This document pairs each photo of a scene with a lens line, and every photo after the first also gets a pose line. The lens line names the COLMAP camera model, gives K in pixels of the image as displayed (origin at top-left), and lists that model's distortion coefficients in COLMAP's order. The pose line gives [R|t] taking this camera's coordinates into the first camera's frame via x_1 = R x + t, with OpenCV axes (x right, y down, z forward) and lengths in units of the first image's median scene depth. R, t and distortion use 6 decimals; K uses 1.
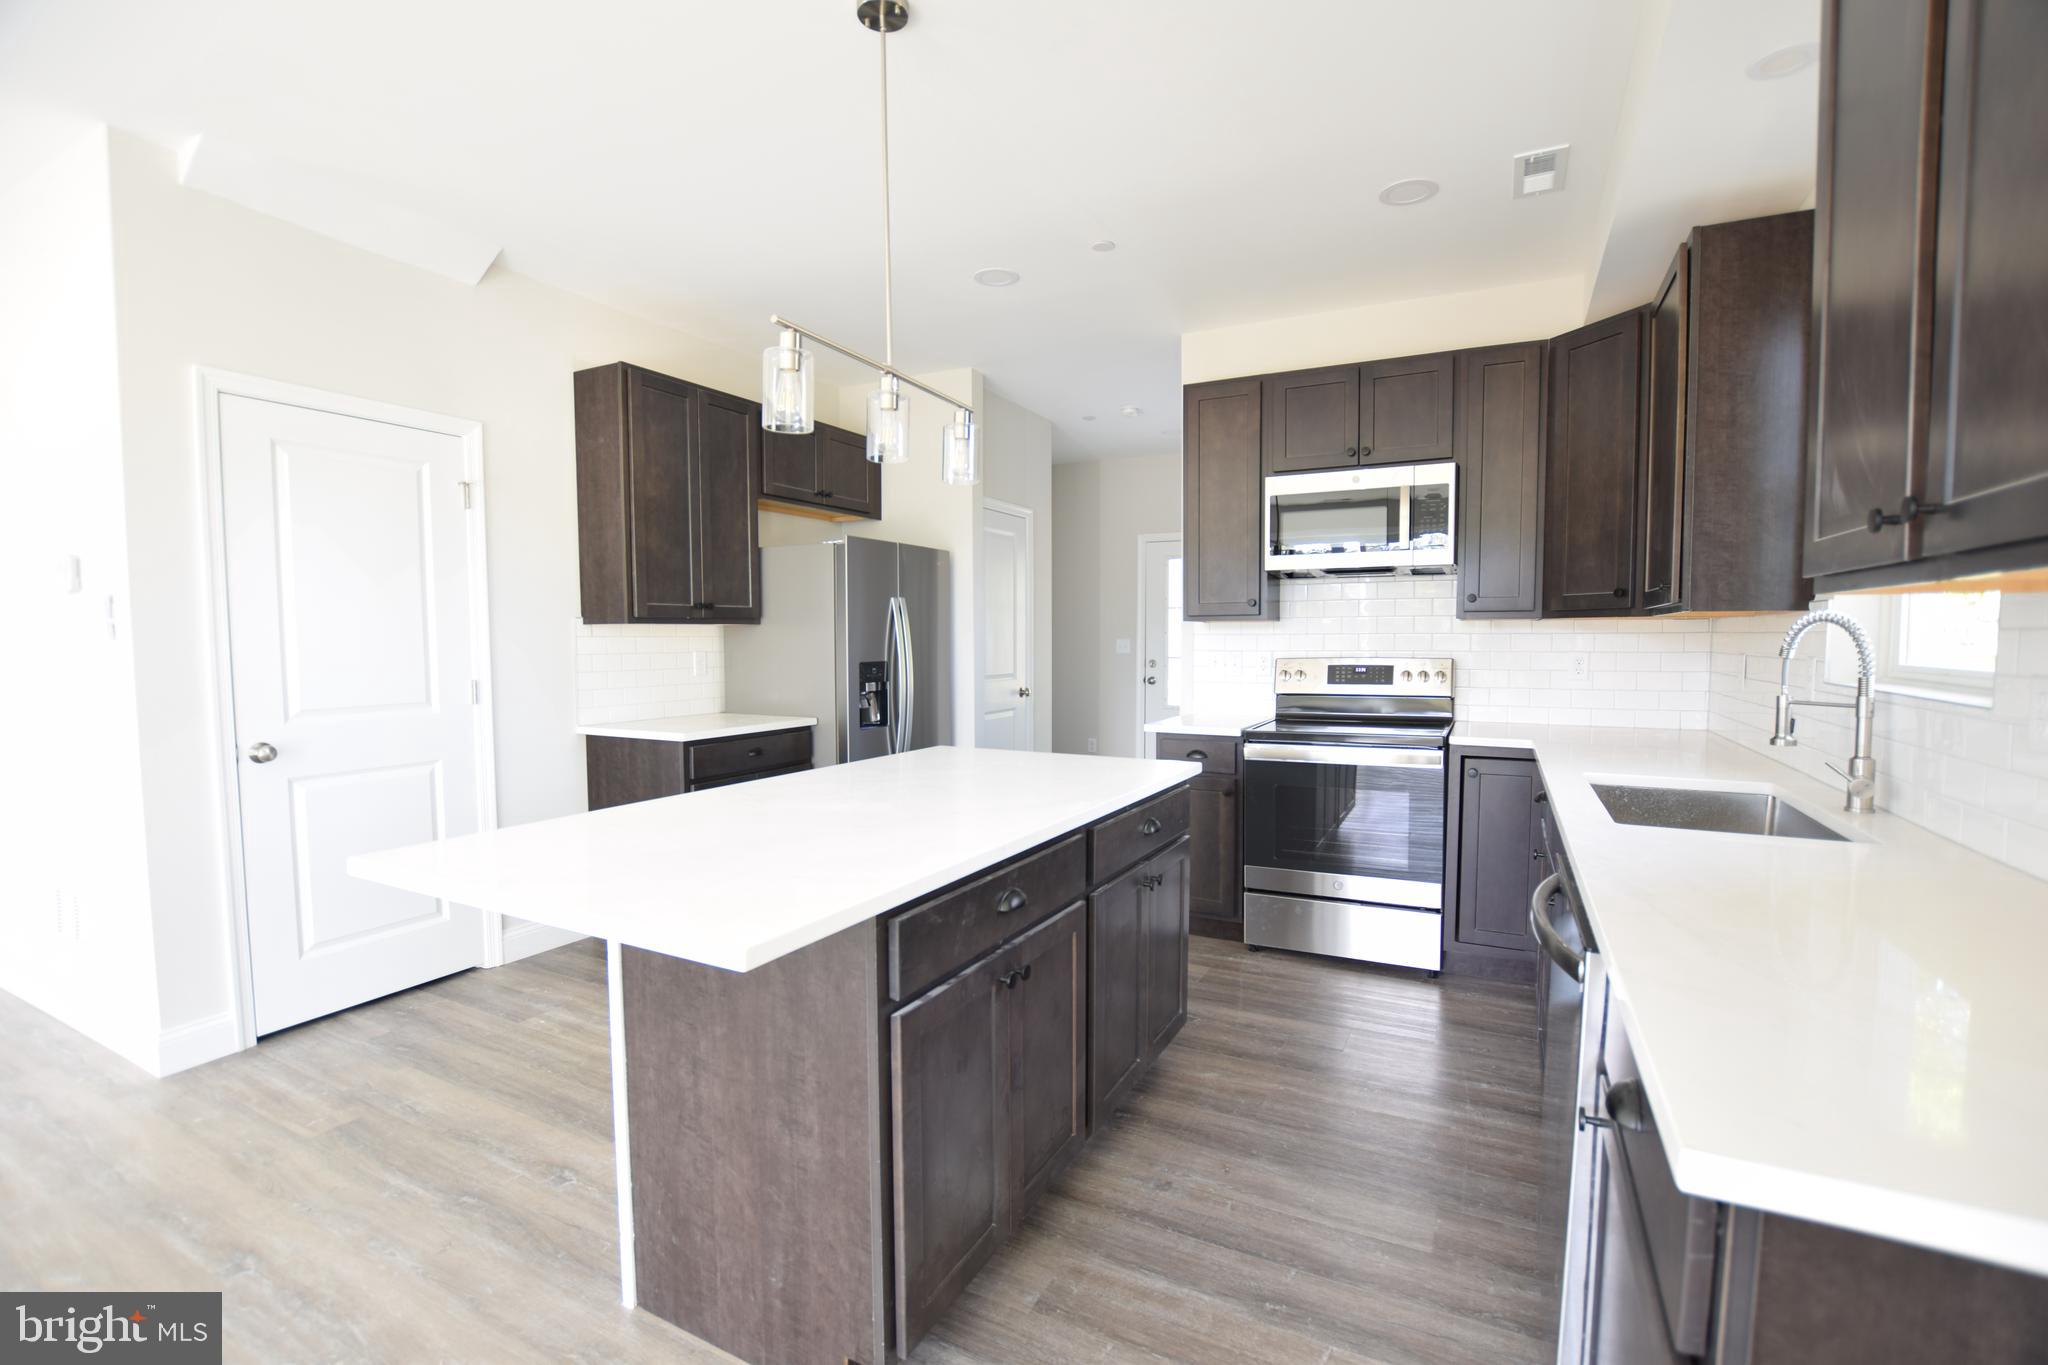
lens RADIAL K [[903.4, 0, 1030.1], [0, 903.4, 691.8], [0, 0, 1]] dist [-0.034384, 0.004639]
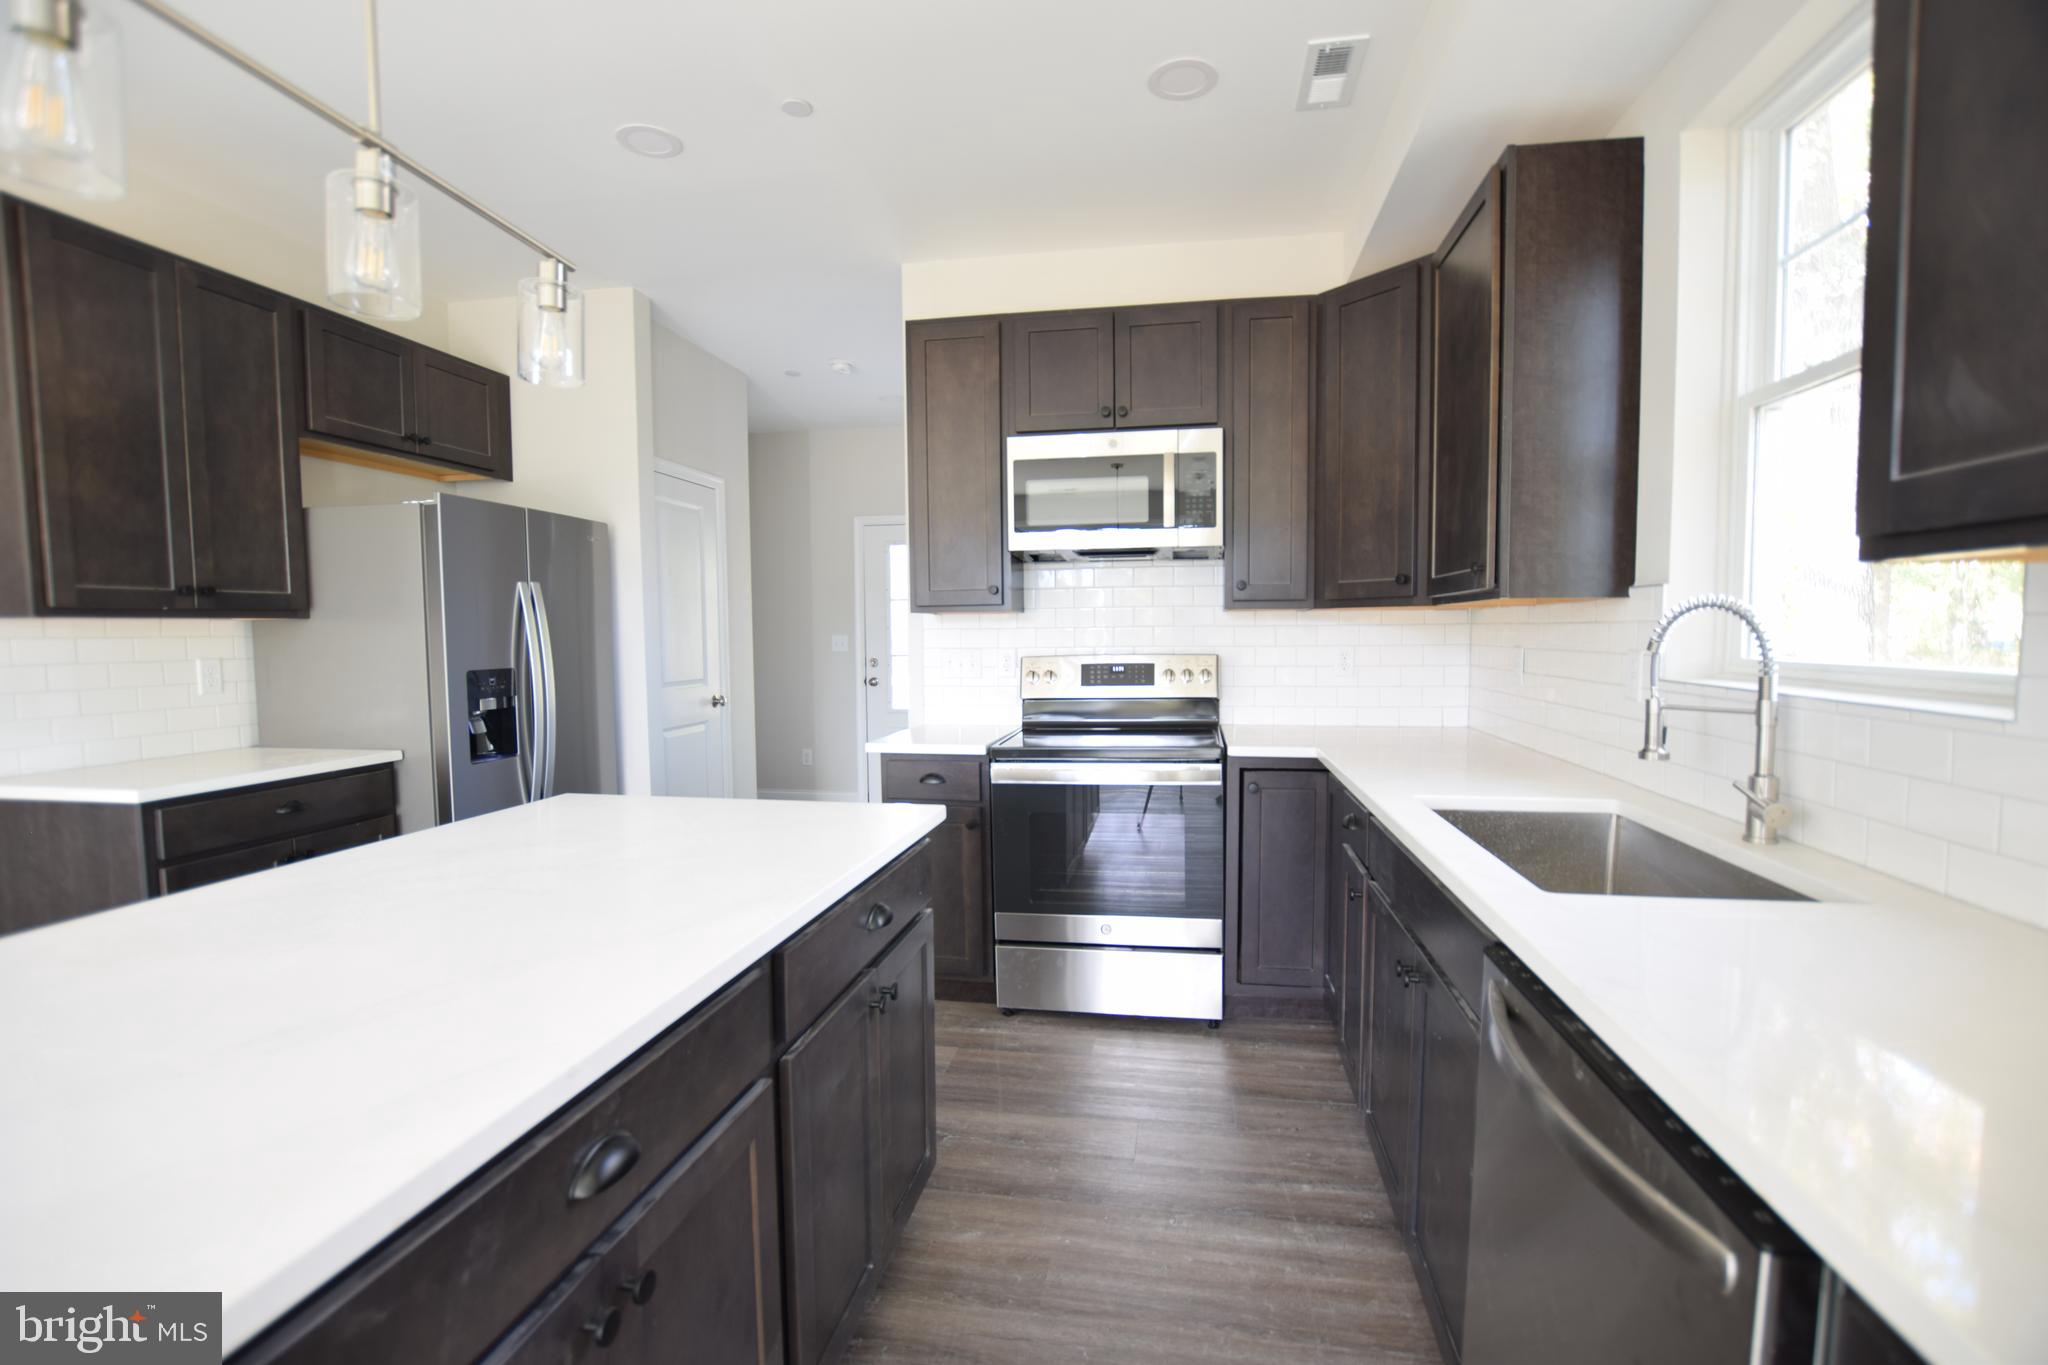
lens RADIAL K [[903.4, 0, 1030.1], [0, 903.4, 691.8], [0, 0, 1]] dist [-0.034384, 0.004639]
pose [[0.953579, -0.025375, 0.300071, 0.030286], [0.023911, 0.999678, 0.008551, -0.013185], [-0.300191, -0.000979, 0.953879, 0.220615]]
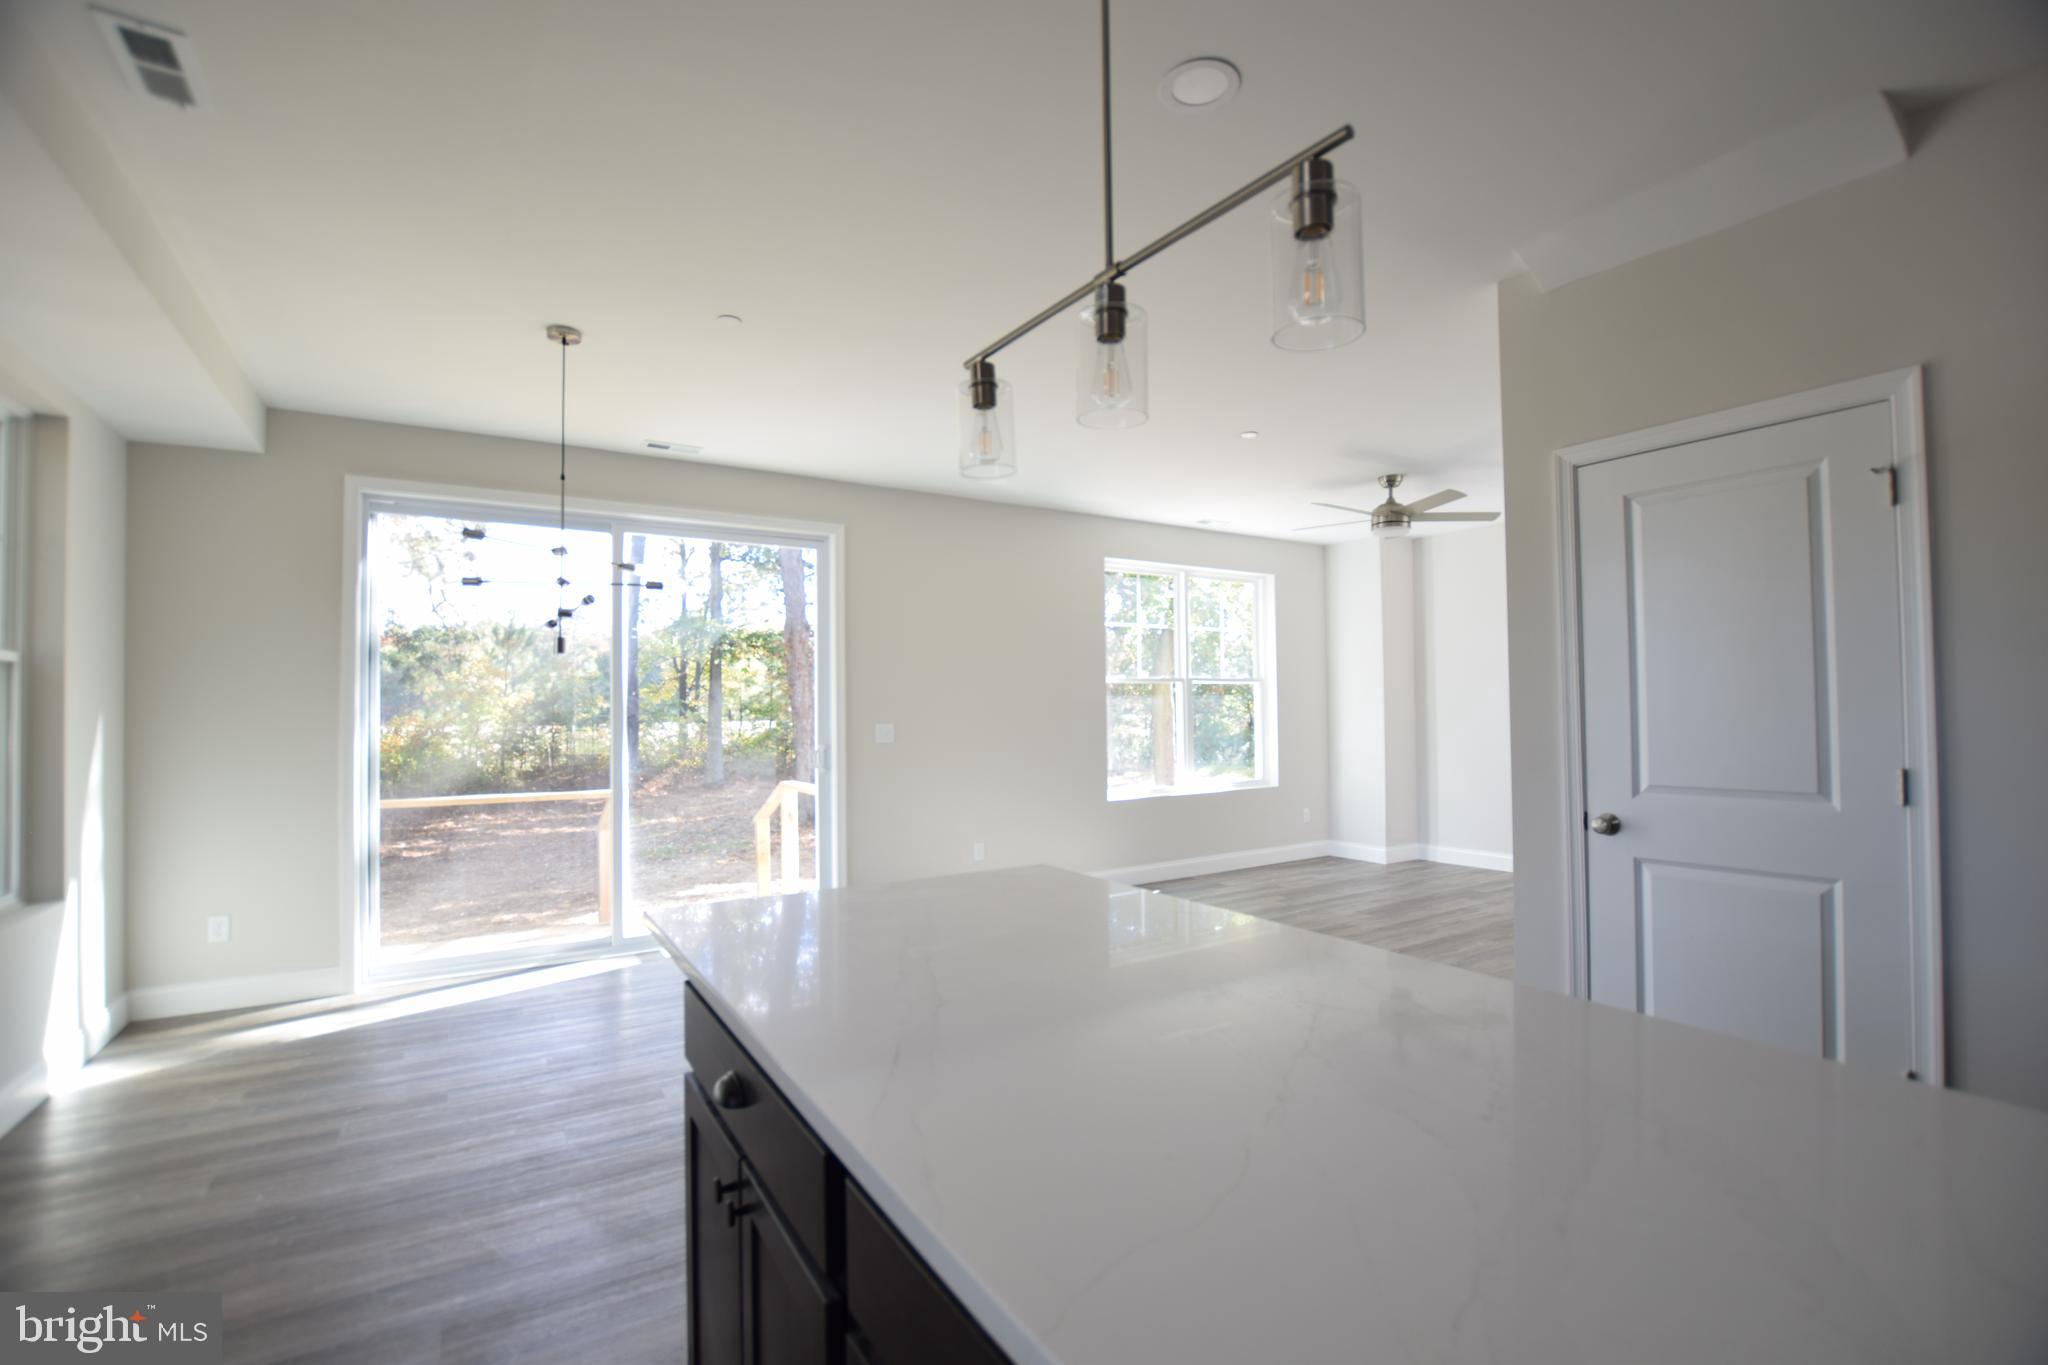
lens RADIAL K [[899.7, 0, 1032.2], [0, 899.7, 687.0], [0, 0, 1]] dist [-0.025629, -0.000862]
pose [[-0.499677, -0.015177, -0.866079, 0.224101], [-0.039997, 0.999184, 0.005567, -0.047120], [0.865288, 0.037422, -0.499876, 0.734234]]
